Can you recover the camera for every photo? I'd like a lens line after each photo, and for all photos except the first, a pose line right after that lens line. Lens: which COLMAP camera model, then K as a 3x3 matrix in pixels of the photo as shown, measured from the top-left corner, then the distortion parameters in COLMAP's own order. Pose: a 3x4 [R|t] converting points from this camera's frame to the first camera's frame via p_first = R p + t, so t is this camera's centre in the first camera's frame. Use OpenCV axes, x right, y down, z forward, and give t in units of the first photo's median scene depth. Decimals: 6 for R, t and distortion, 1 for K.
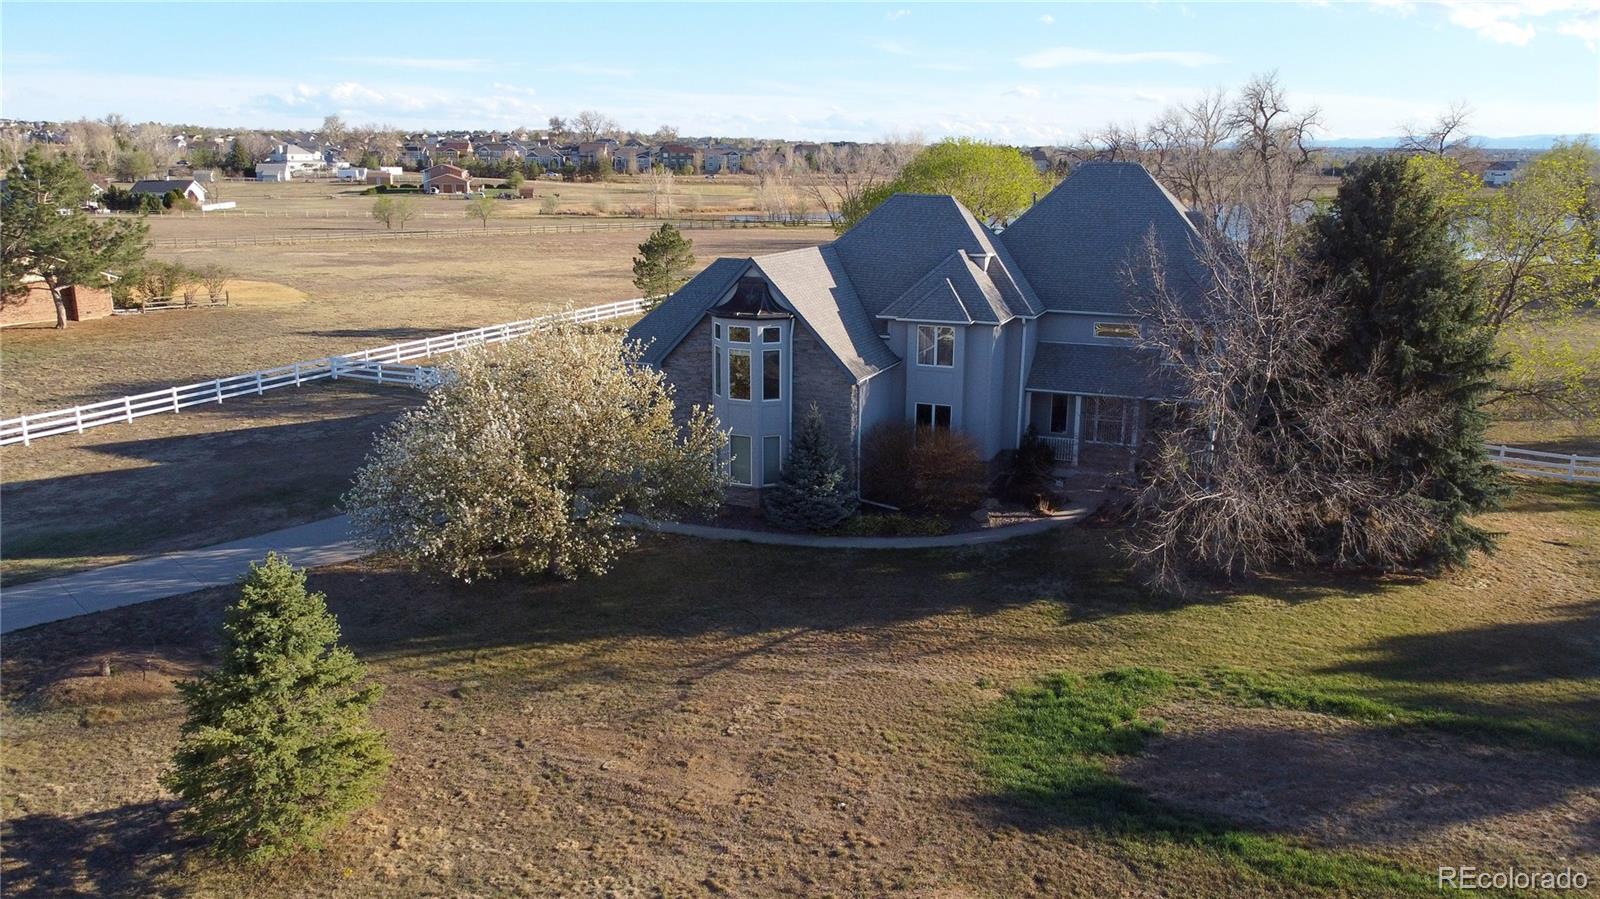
lens RADIAL K [[1223.1, 0, 799.7], [0, 1223.1, 452.2], [0, 0, 1]] dist [-0.002721, -0.002957]
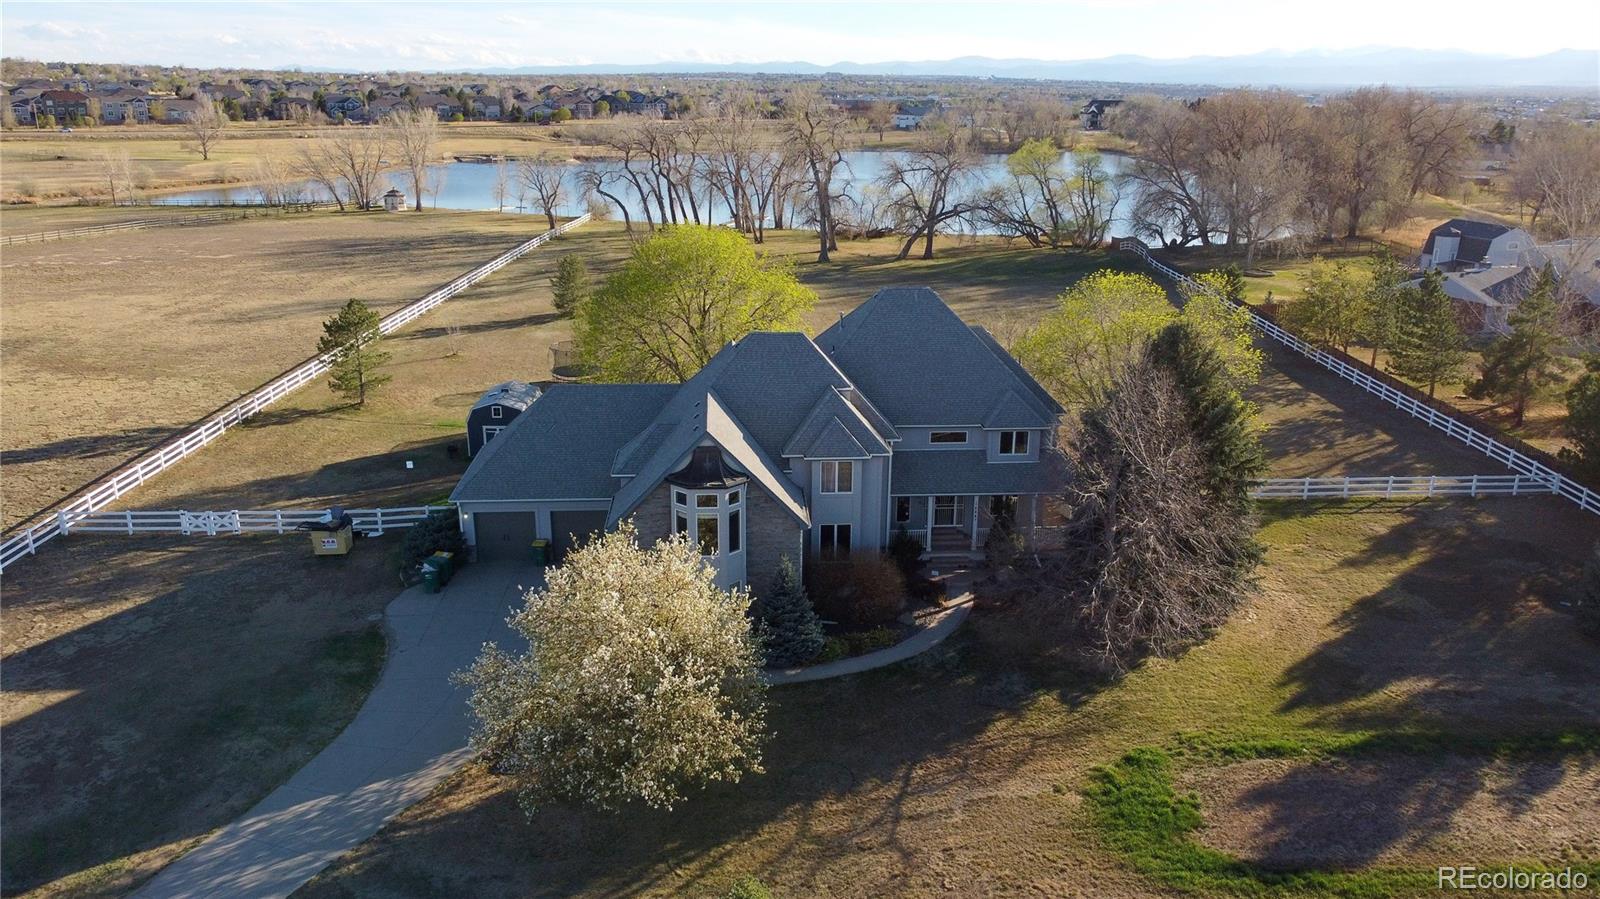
lens RADIAL K [[1223.1, 0, 802.5], [0, 1223.1, 454.7], [0, 0, 1]] dist [-0.002721, -0.002957]
pose [[0.893410, -0.128398, 0.430503, -0.316717], [0.101229, 0.991179, 0.085542, -0.159165], [-0.437689, -0.032844, 0.898526, -0.031625]]
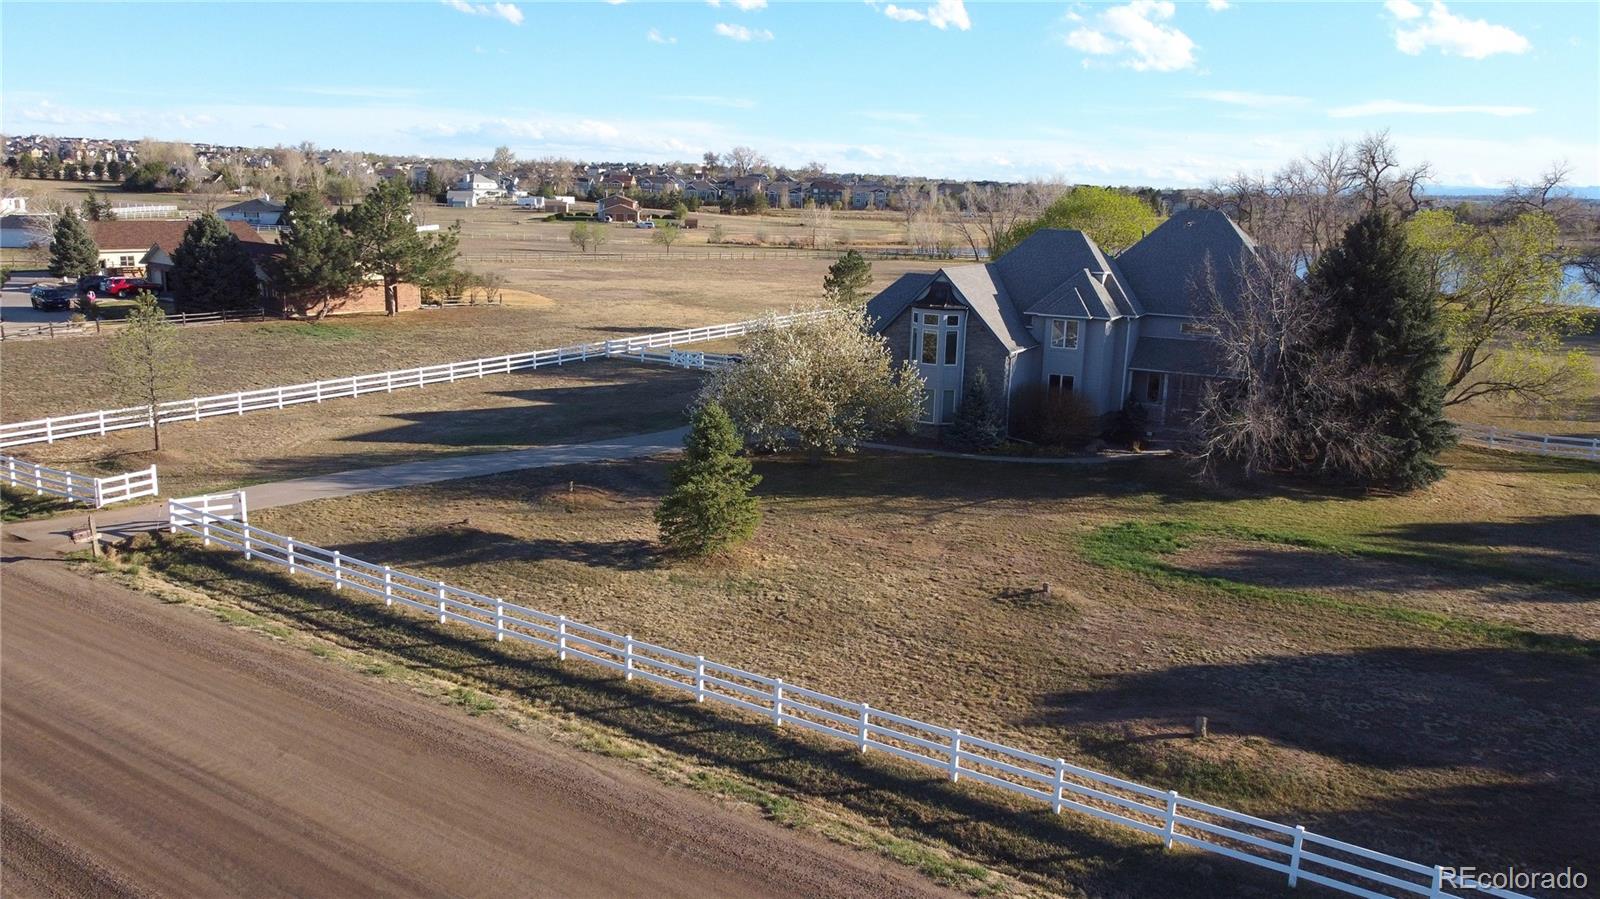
lens RADIAL K [[1223.1, 0, 799.5], [0, 1223.1, 457.6], [0, 0, 1]] dist [-0.002721, -0.002957]
pose [[0.993613, 0.043381, -0.104169, -0.032448], [-0.045832, 0.998723, -0.021251, 0.077641], [0.103115, 0.025889, 0.994333, -0.346238]]
